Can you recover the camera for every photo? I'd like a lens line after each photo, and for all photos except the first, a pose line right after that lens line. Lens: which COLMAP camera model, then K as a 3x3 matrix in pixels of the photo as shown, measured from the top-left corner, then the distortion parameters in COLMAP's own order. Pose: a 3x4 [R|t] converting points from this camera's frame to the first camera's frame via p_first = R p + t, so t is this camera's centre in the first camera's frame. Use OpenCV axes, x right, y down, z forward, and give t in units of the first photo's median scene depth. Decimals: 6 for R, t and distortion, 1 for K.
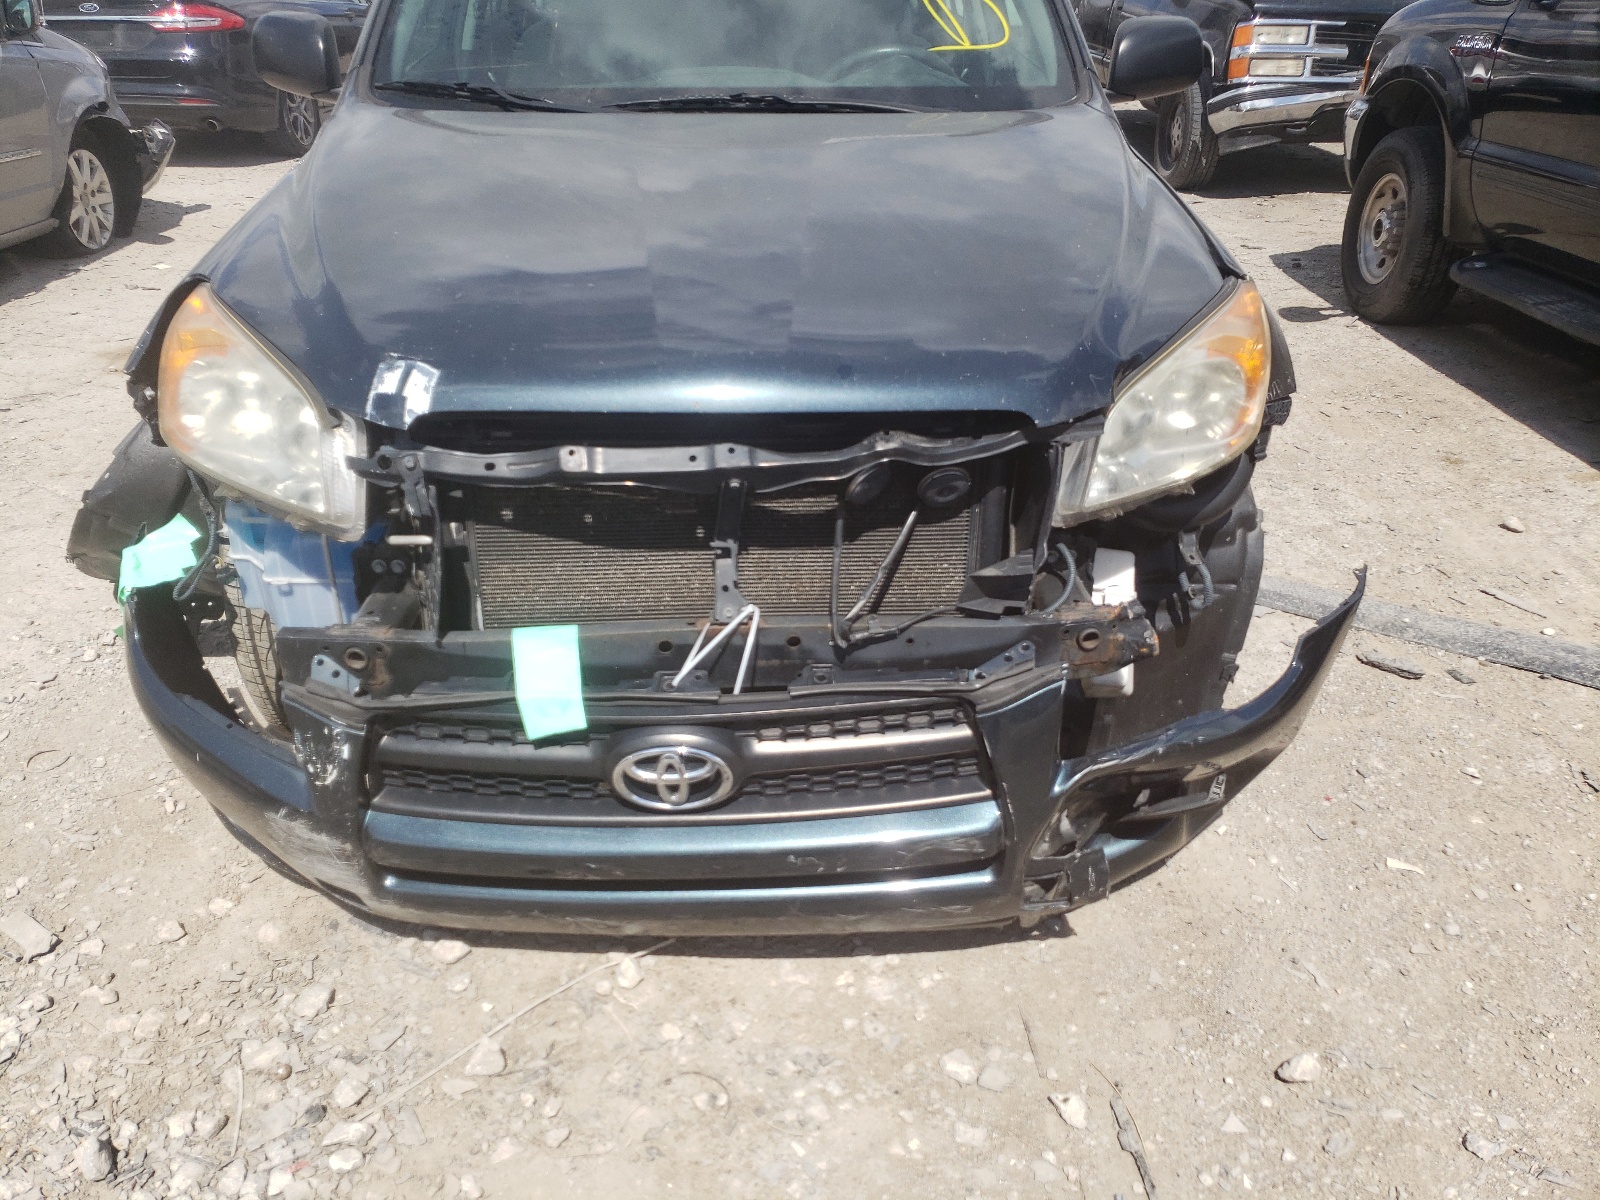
lens RADIAL K [[1180.3, 0, 755.7], [0, 1180.3, 599.2], [0, 0, 1]] dist [0.049193, -0.062300]
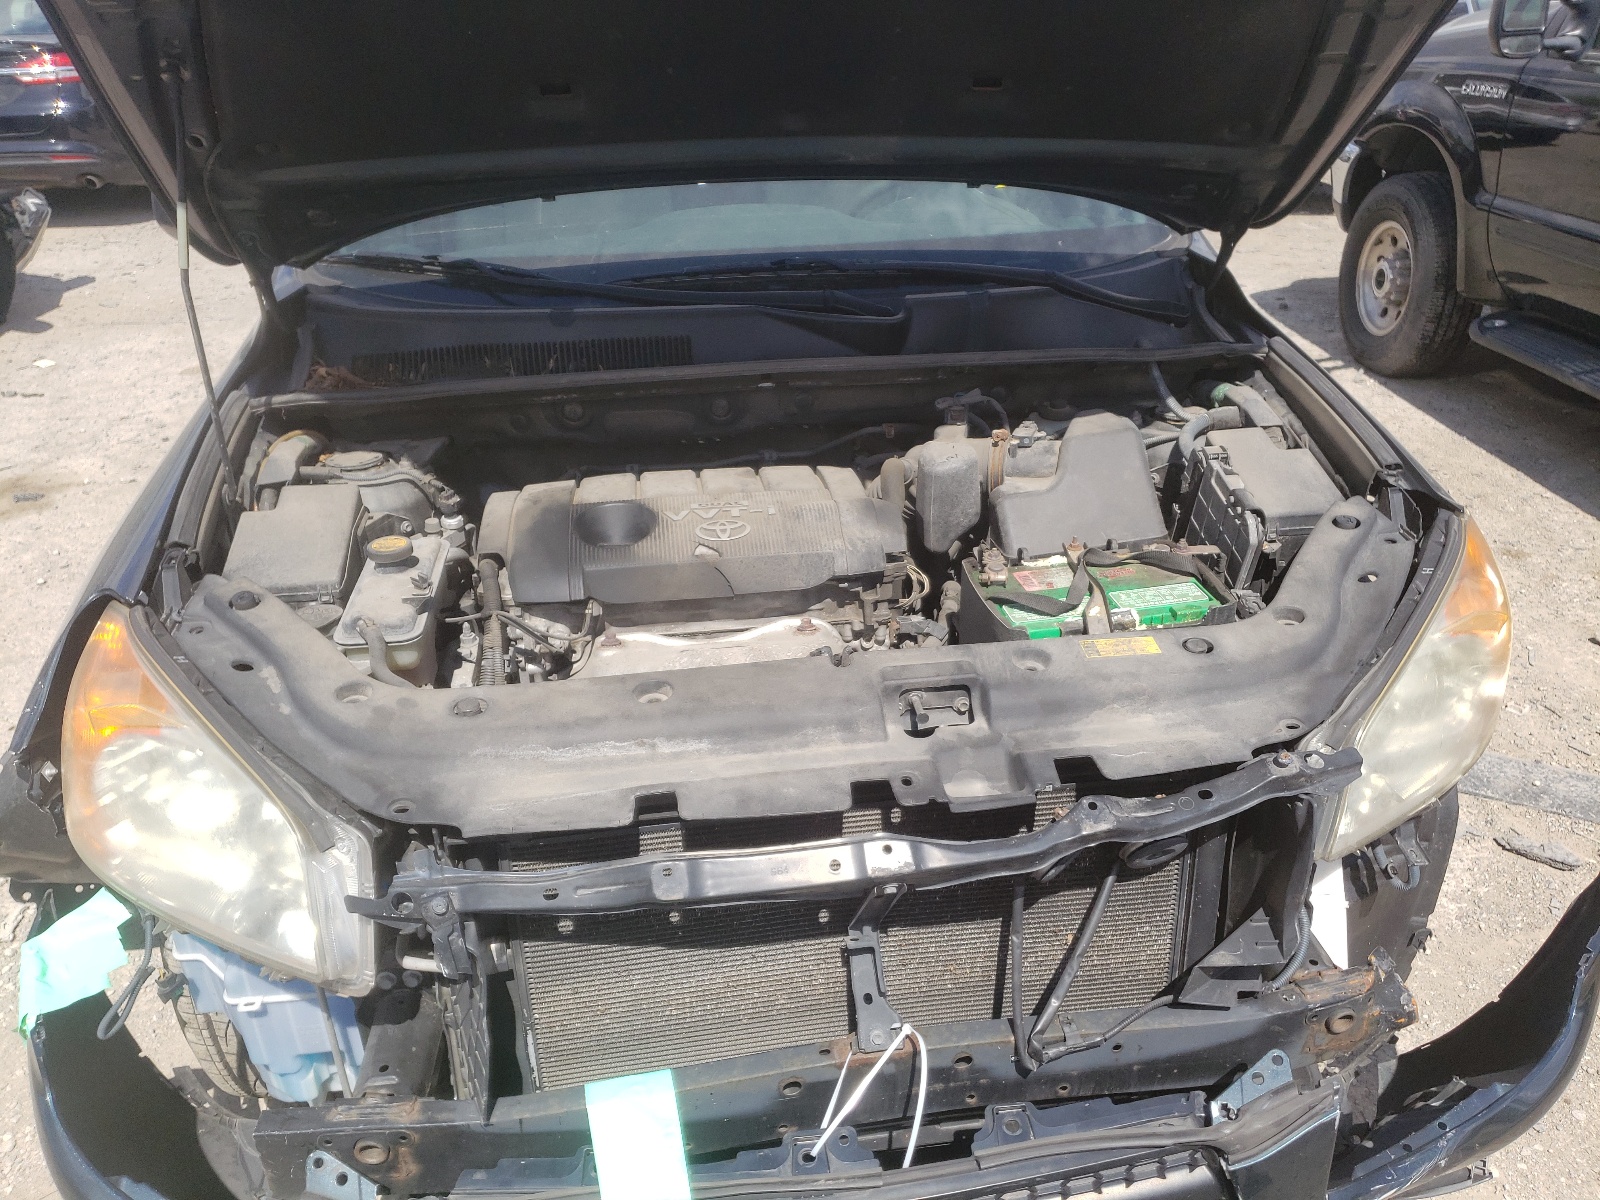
lens RADIAL K [[1220.9, 0, 800.0], [0, 1220.9, 600.0], [0, 0, 1]] dist [-0.004693, -0.002107]
pose [[0.994552, -0.061566, 0.084122, -0.103842], [0.062253, 0.998045, -0.005564, -0.226015], [-0.083615, 0.010771, 0.996440, 0.208195]]
